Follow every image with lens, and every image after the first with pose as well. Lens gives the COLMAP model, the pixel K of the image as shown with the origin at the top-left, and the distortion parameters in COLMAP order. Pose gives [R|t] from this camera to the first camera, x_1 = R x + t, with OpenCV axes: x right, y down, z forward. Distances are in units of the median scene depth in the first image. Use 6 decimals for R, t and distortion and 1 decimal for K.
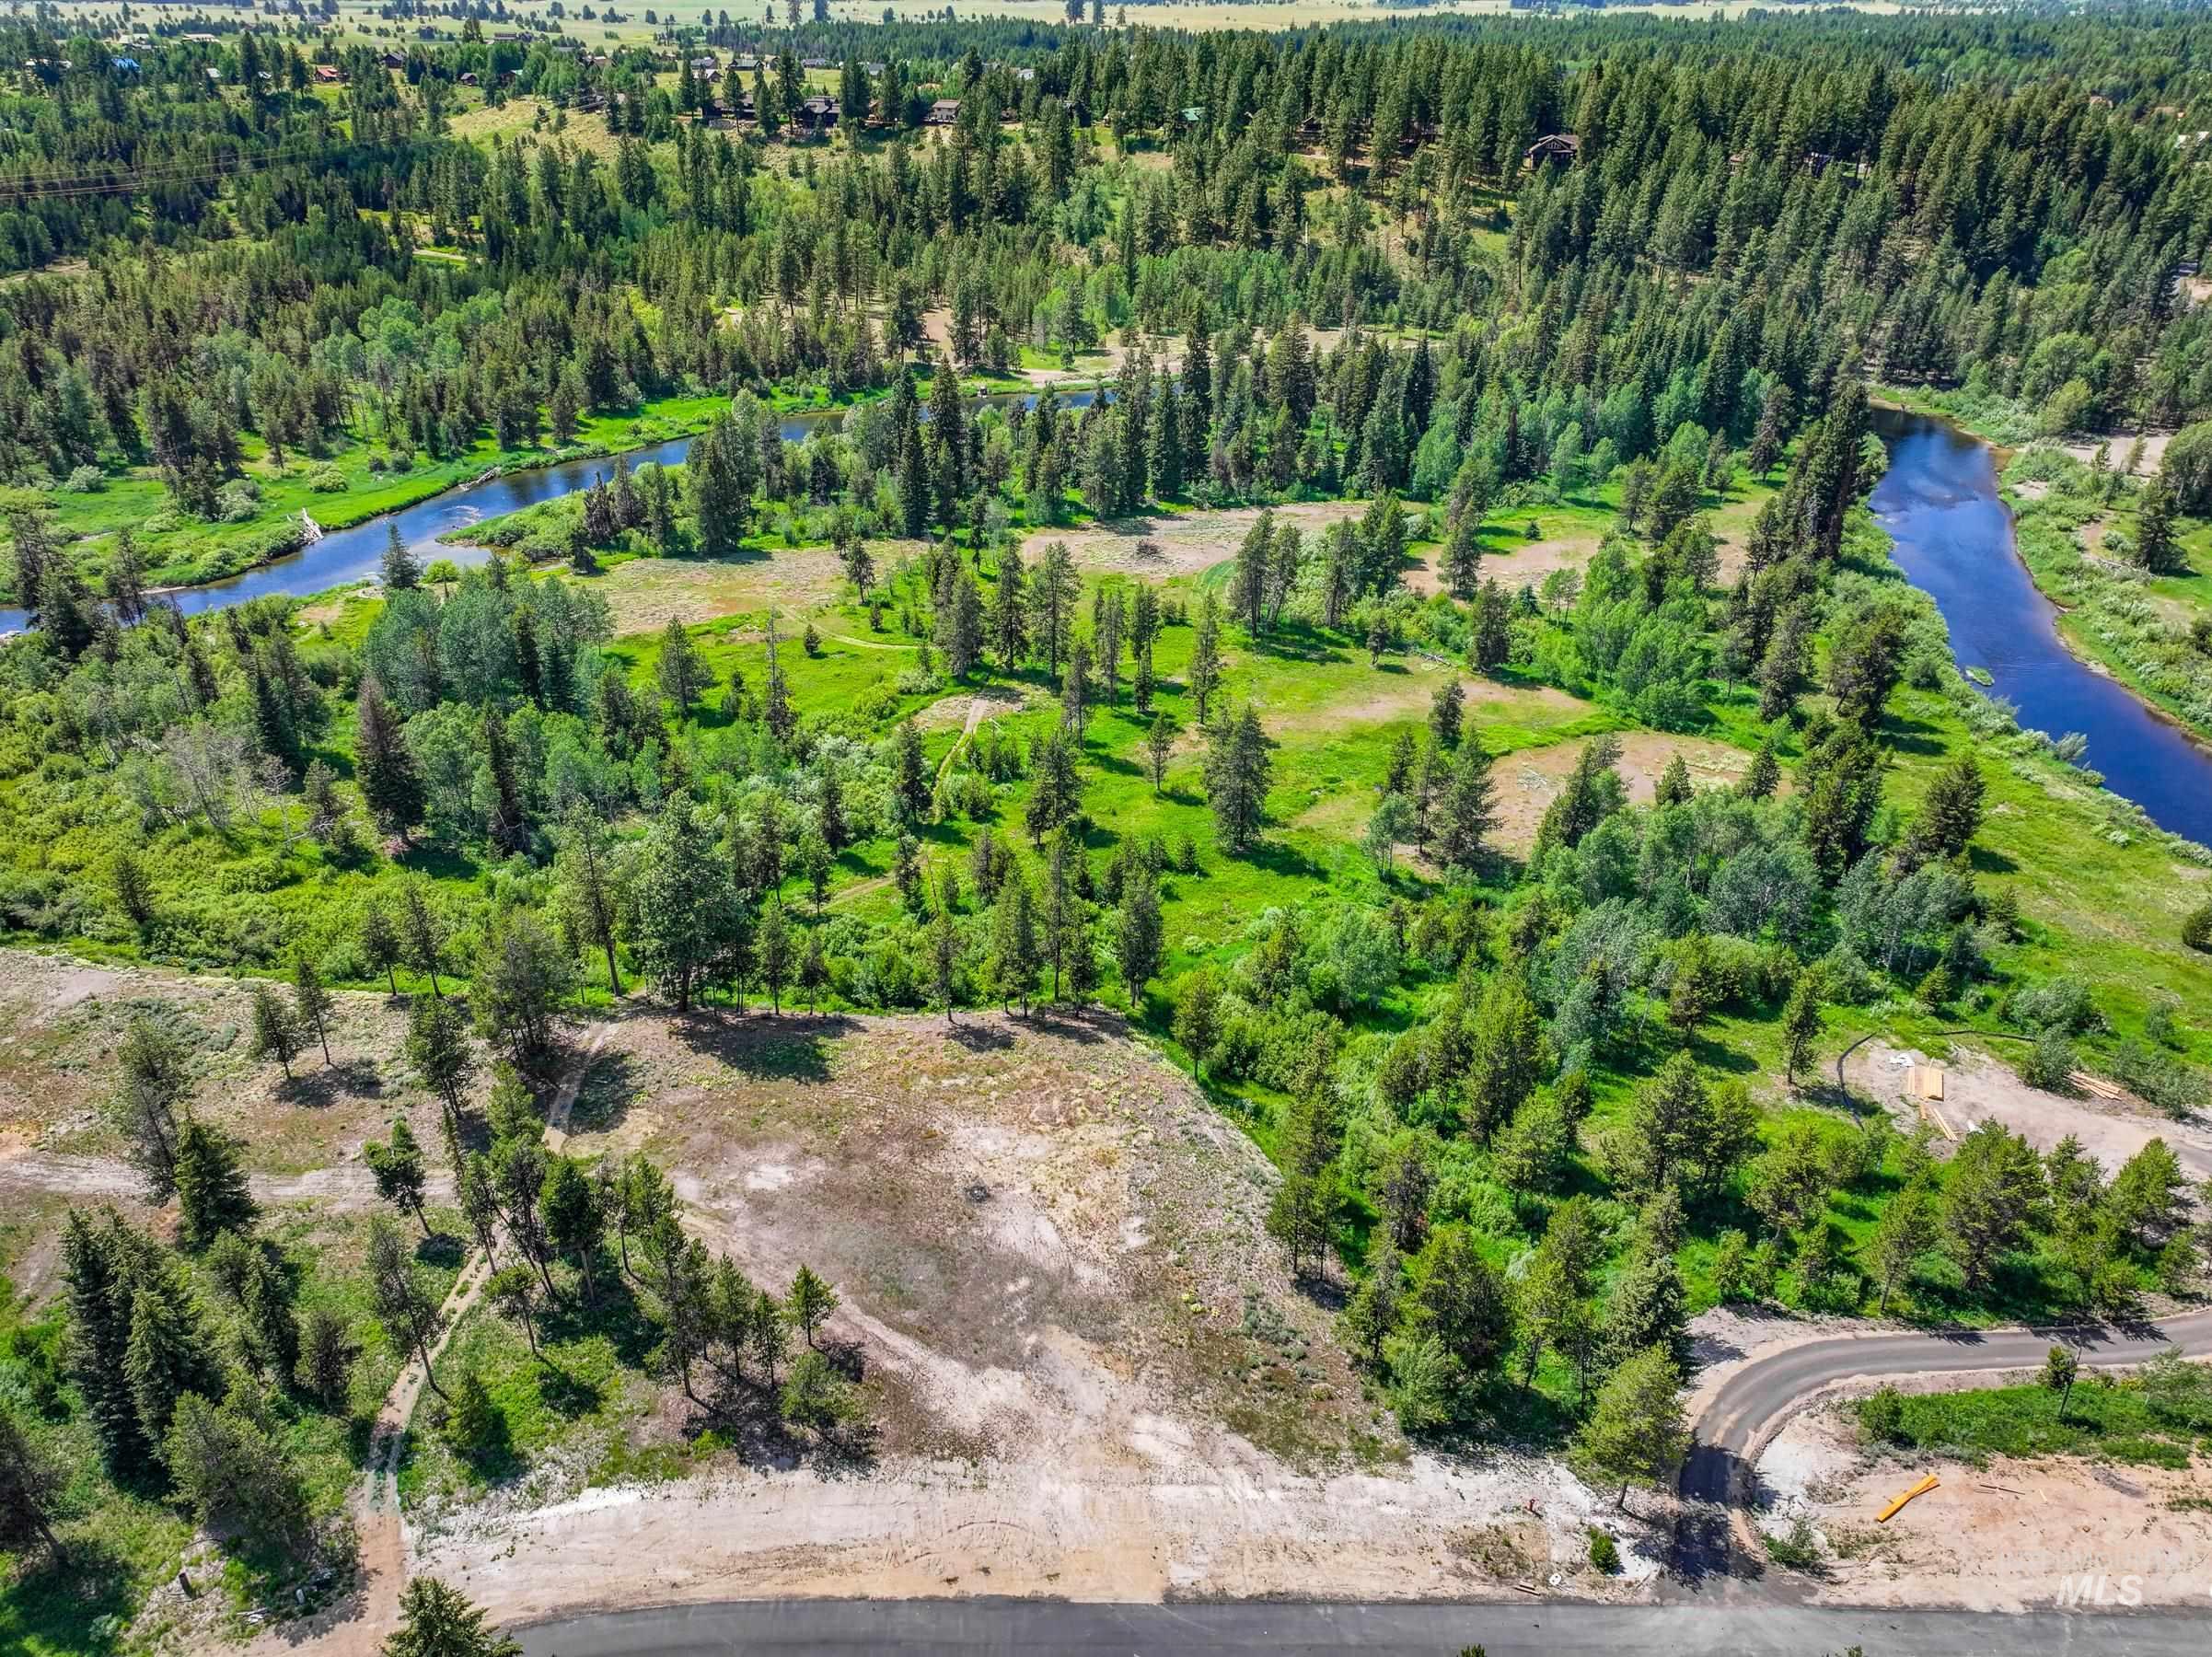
lens RADIAL K [[1548.7, 0, 1107.3], [0, 1548.7, 825.1], [0, 0, 1]] dist [-0.004935, 0.019013]
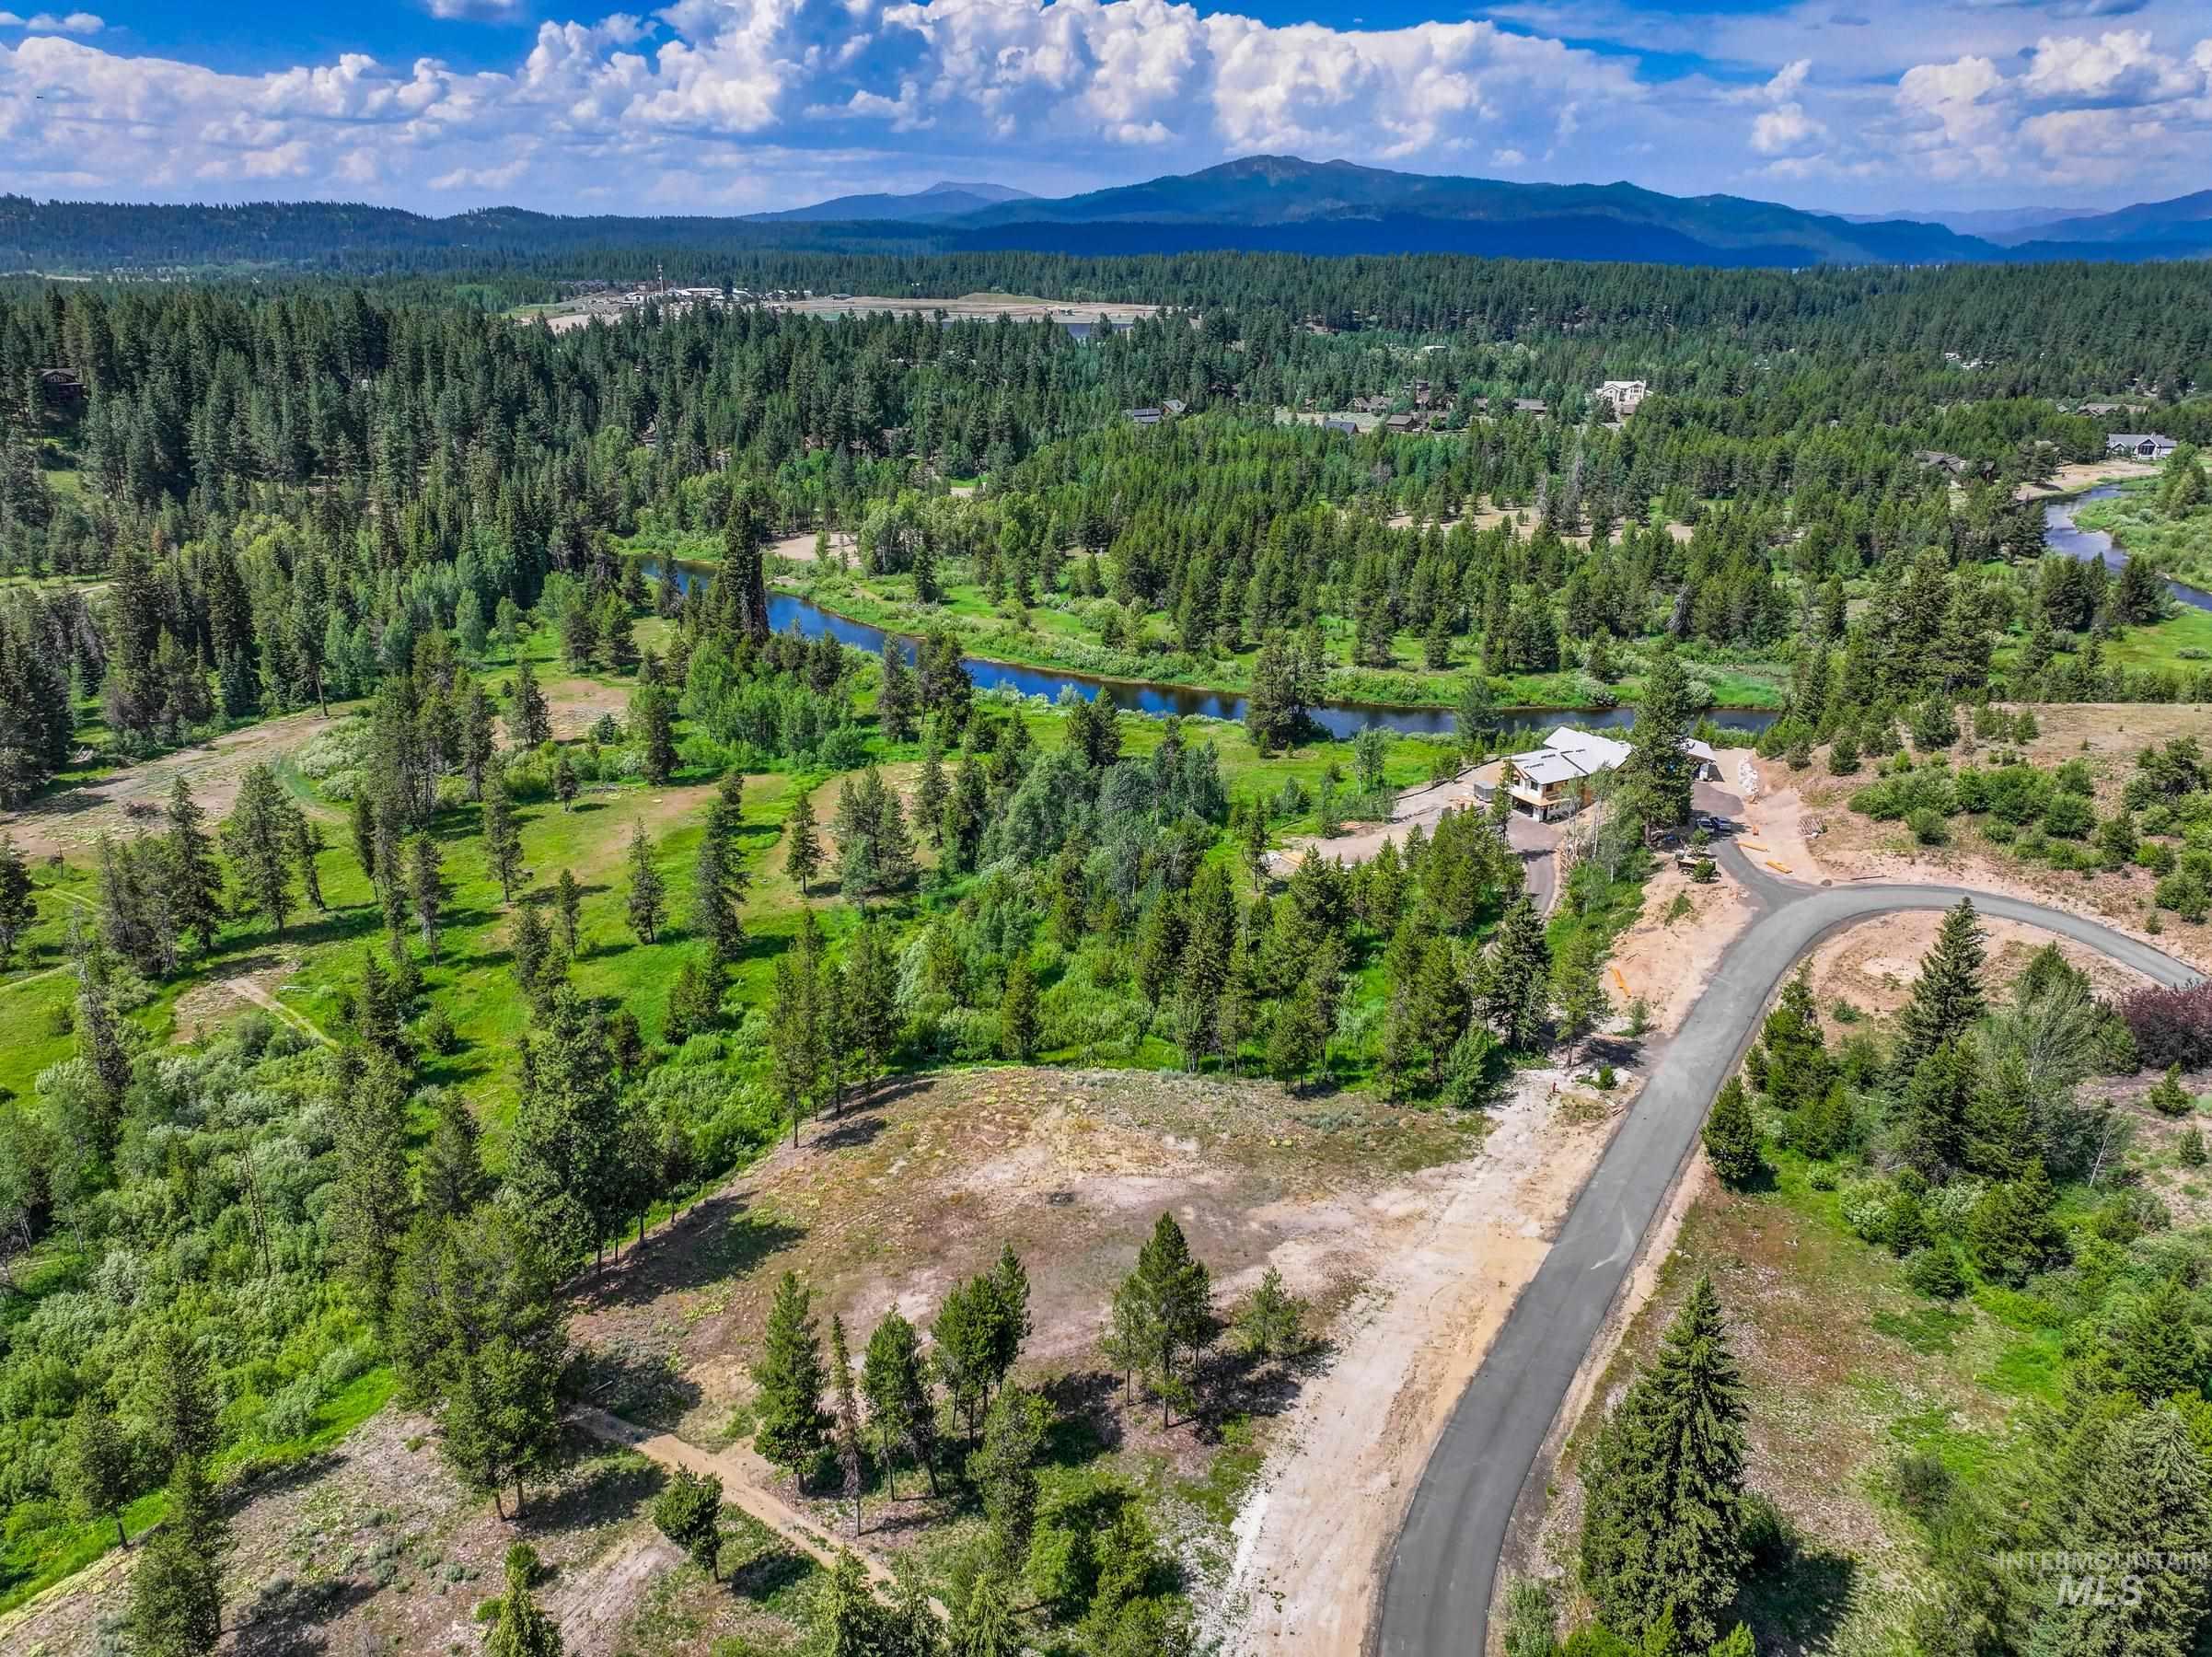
lens RADIAL K [[1548.7, 0, 1106.6], [0, 1548.7, 835.9], [0, 0, 1]] dist [-0.004935, 0.019013]
pose [[0.518664, -0.299620, 0.800759, -0.722758], [0.413000, 0.907865, 0.072189, -0.033007], [-0.748611, 0.293272, 0.594620, 0.278058]]
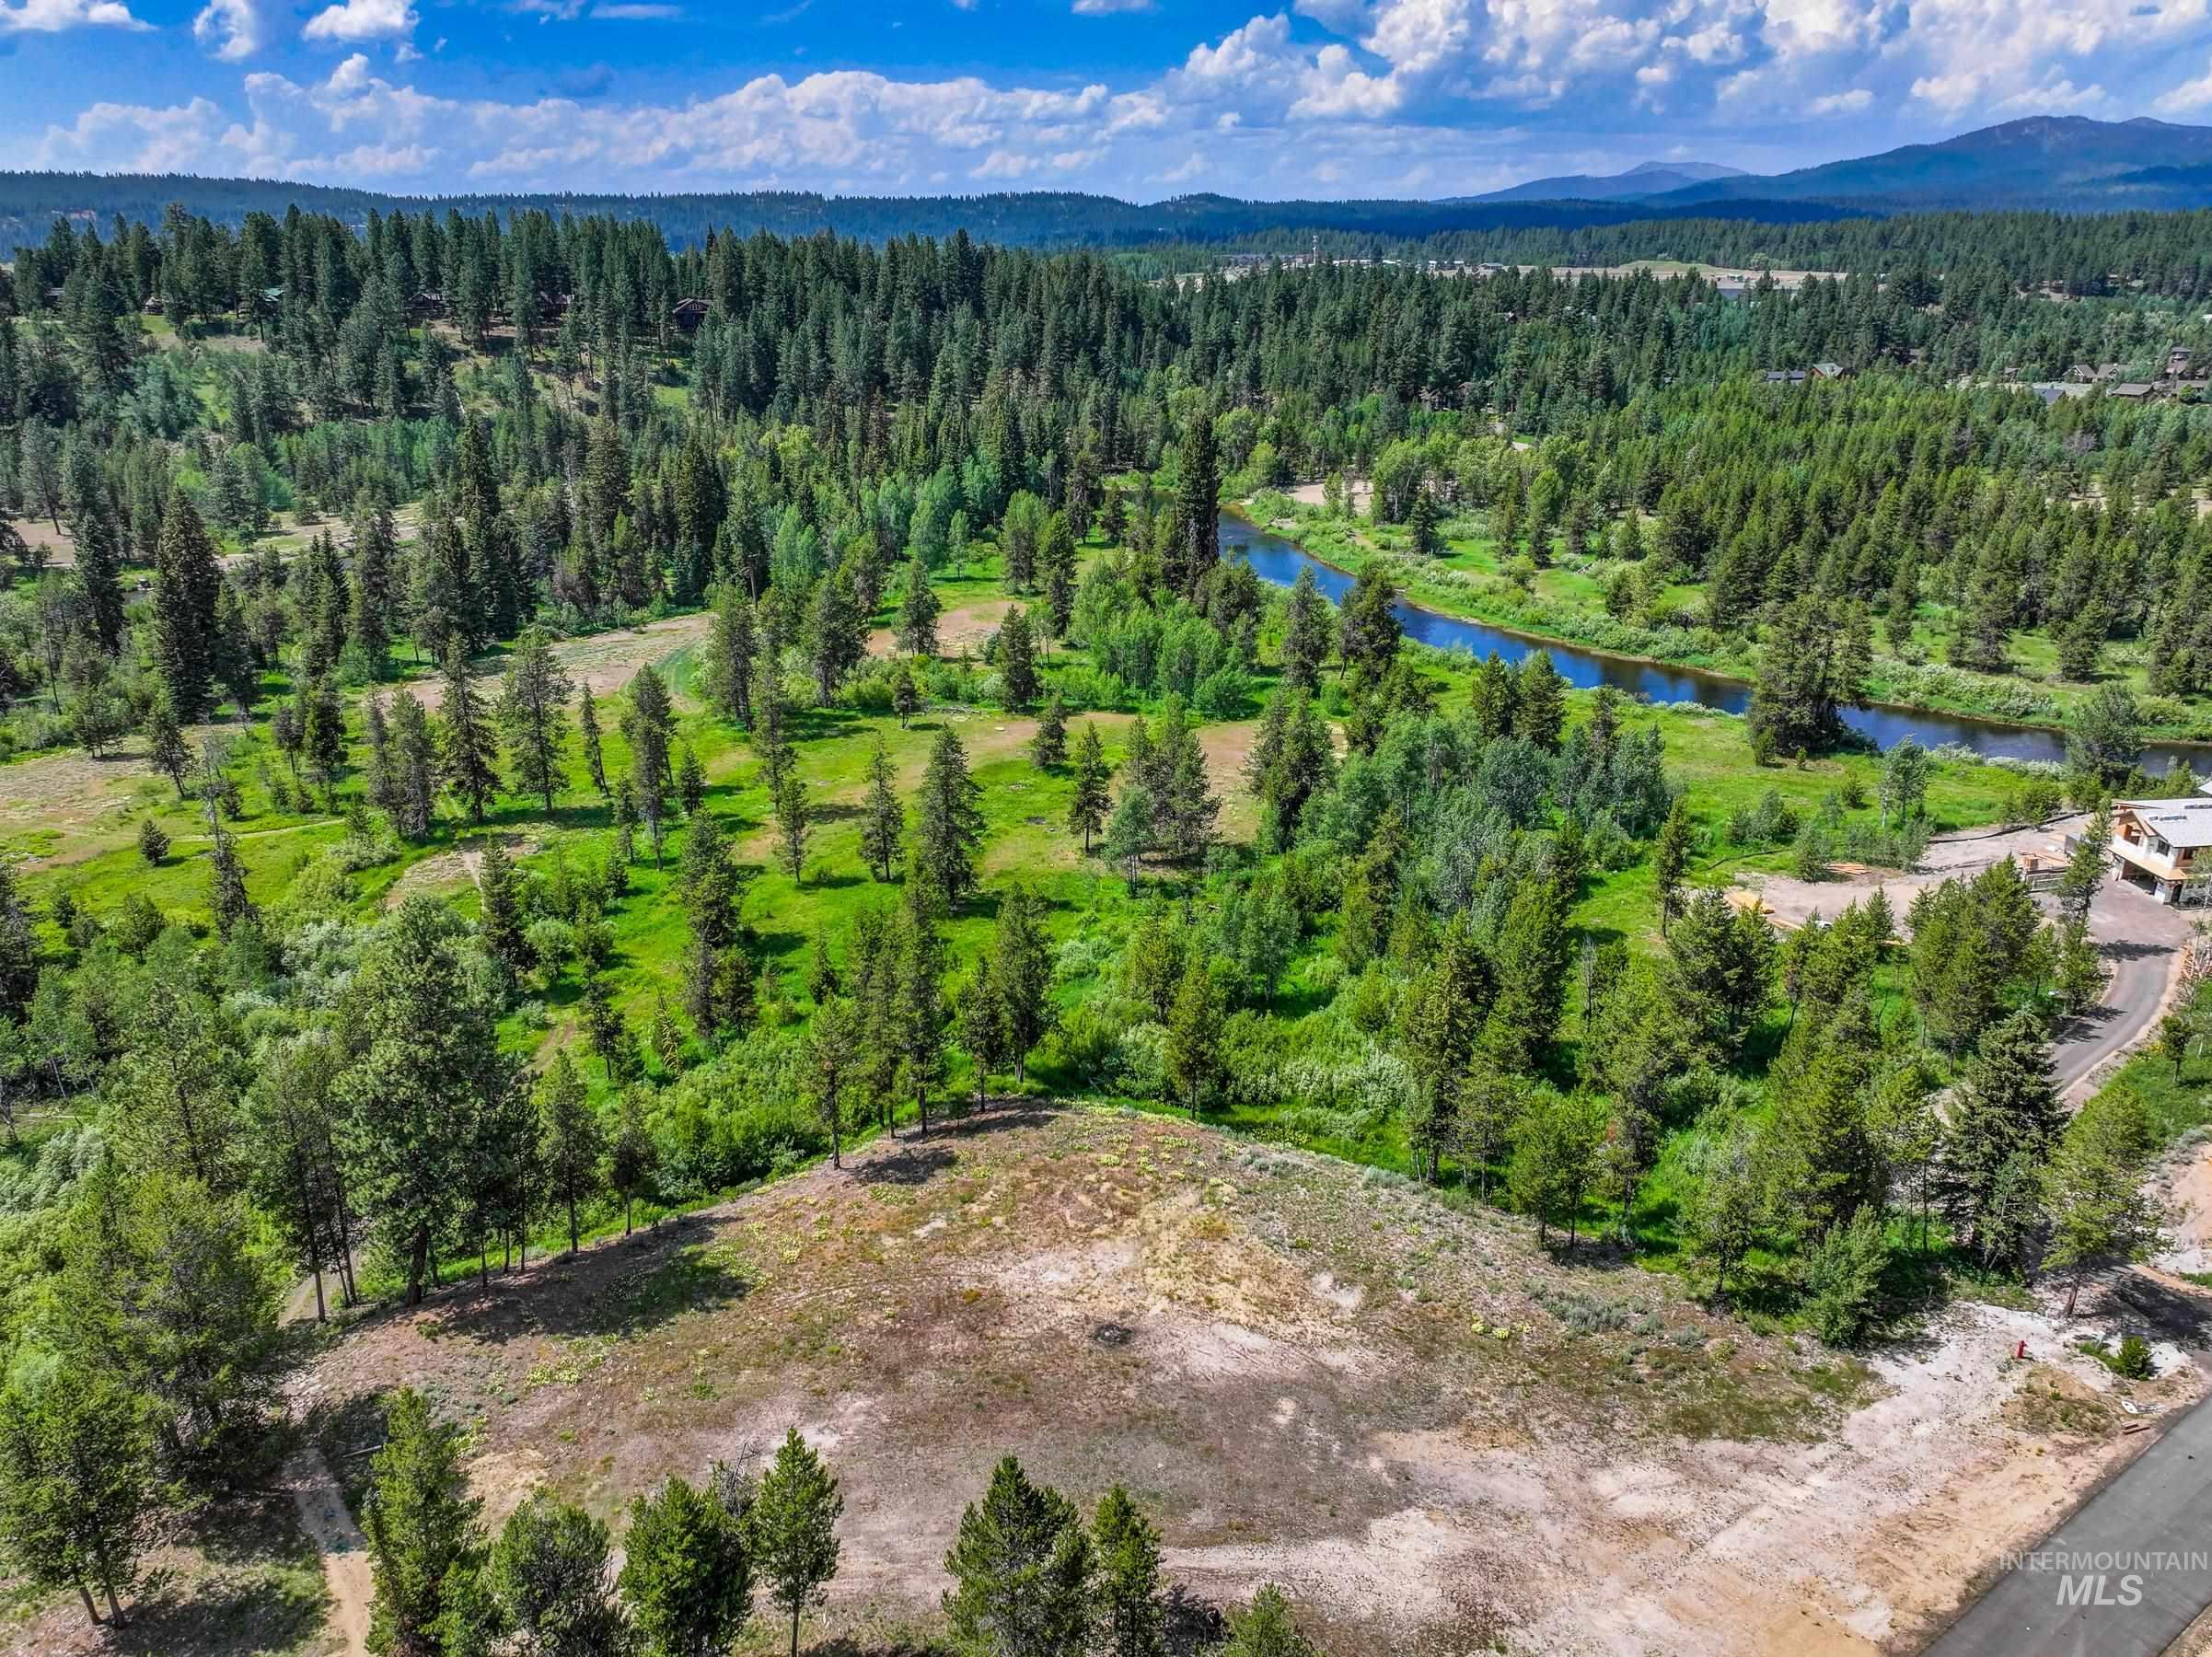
lens RADIAL K [[1548.7, 0, 1107.0], [0, 1548.7, 829.2], [0, 0, 1]] dist [-0.004935, 0.019013]
pose [[0.816446, -0.208696, 0.538388, -0.360131], [0.284746, 0.956662, -0.060975, 0.062022], [-0.502330, 0.203087, 0.840488, 0.353240]]
